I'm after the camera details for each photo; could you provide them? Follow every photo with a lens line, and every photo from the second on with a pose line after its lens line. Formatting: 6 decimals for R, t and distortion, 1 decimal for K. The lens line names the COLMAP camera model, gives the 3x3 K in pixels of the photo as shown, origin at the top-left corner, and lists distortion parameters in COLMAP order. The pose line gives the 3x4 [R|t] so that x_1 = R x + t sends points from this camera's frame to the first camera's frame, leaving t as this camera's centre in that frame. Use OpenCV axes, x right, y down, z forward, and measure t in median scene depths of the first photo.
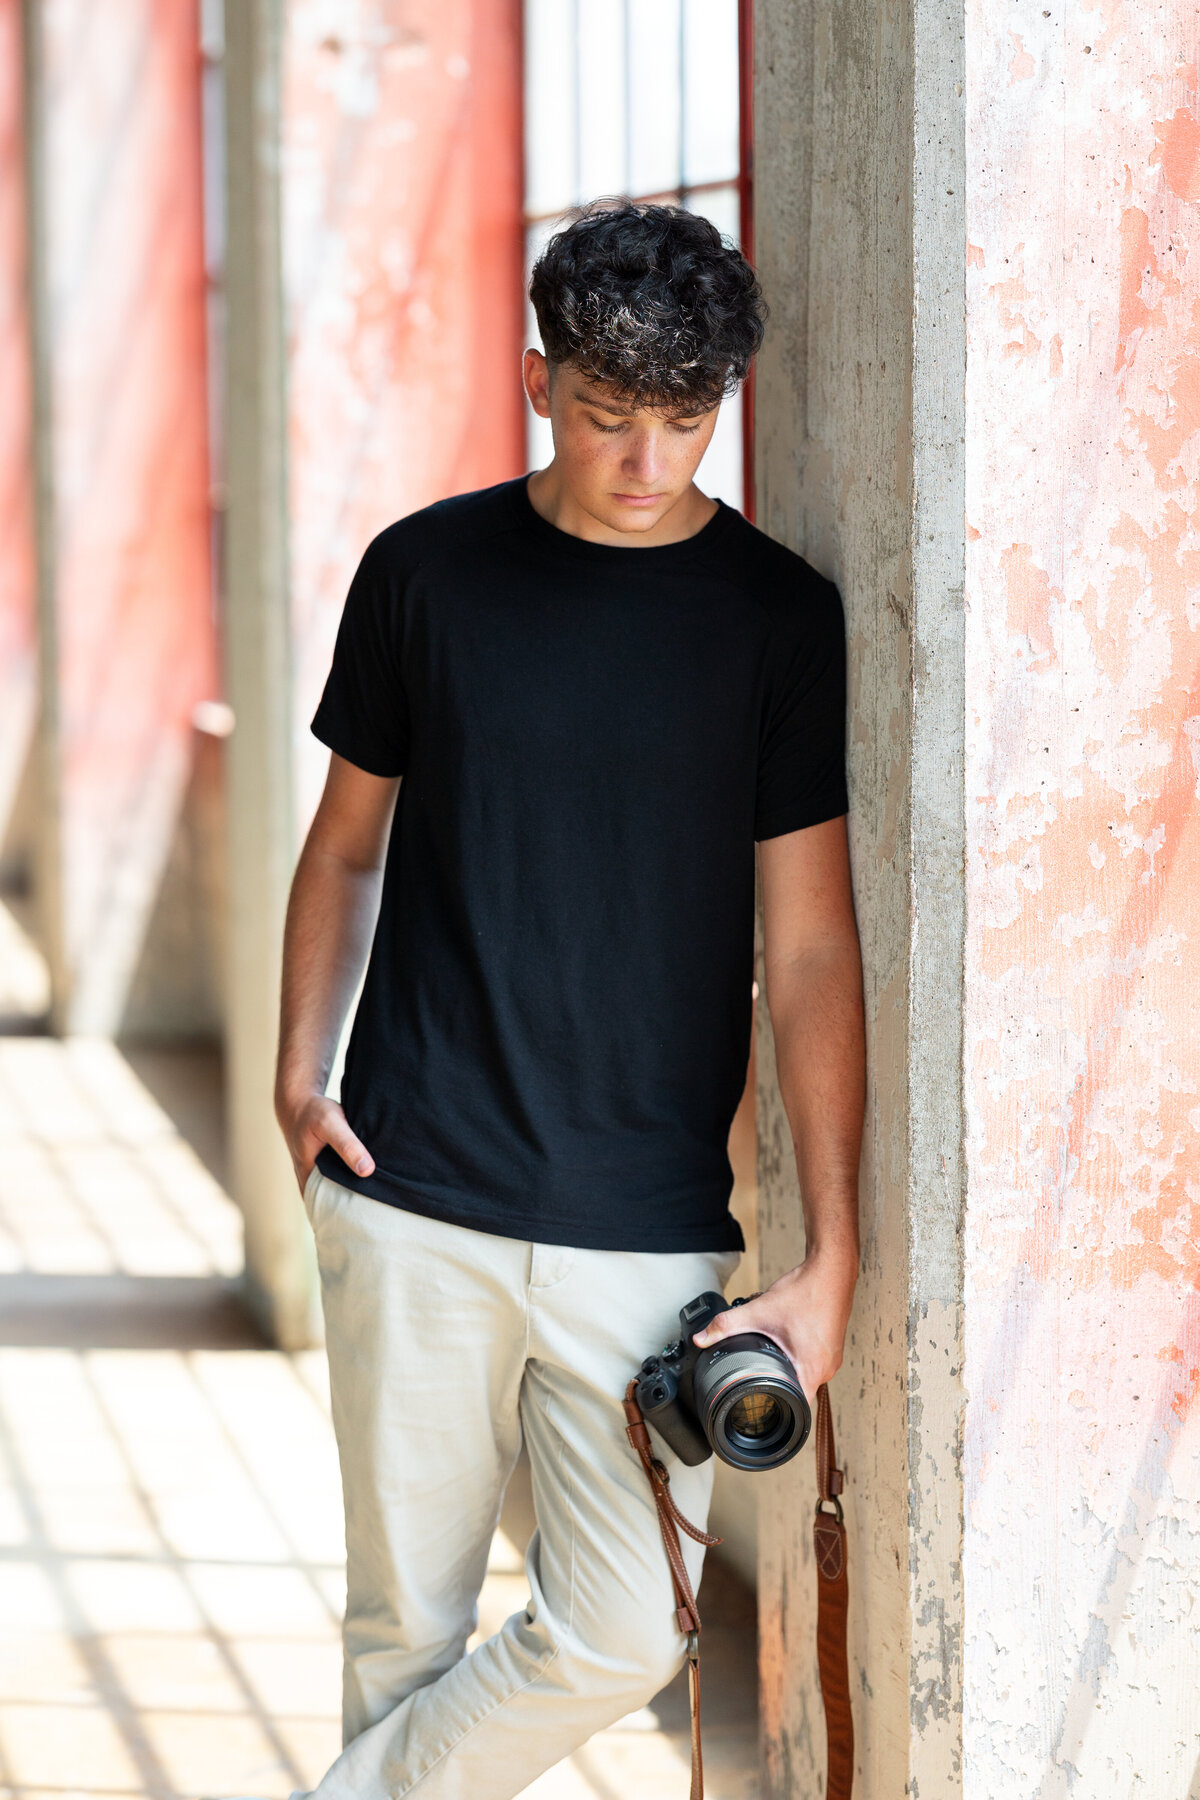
lens RADIAL K [[4213.3, 0, 600.0], [0, 4213.3, 900.0], [0, 0, 1]] dist [-0.041643, 0.032144]
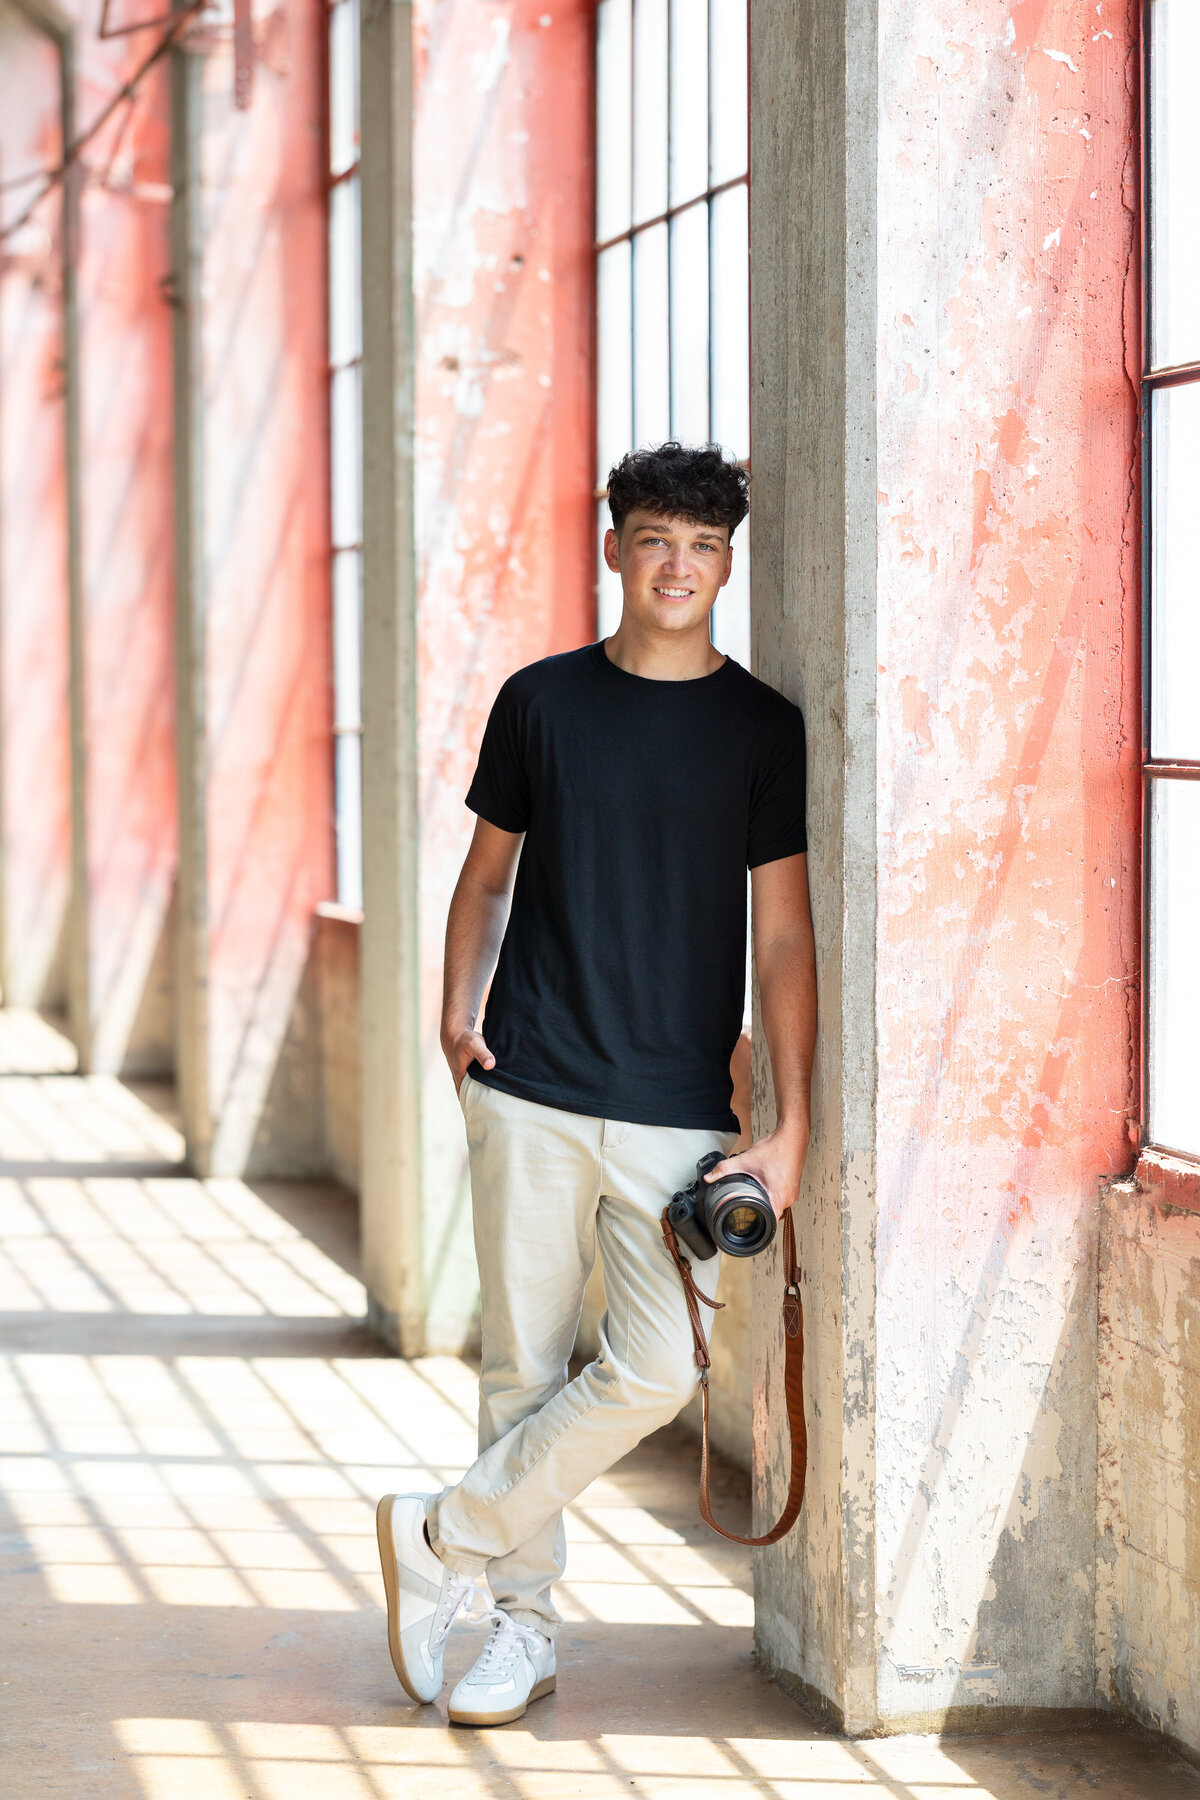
lens RADIAL K [[4213.3, 0, 600.0], [0, 4213.3, 900.0], [0, 0, 1]] dist [-0.041643, 0.032144]
pose [[0.999913, 0.006033, -0.011723, 0.000147], [-0.006863, 0.997377, -0.072062, 0.115228], [0.011258, 0.072137, 0.997331, -0.589369]]
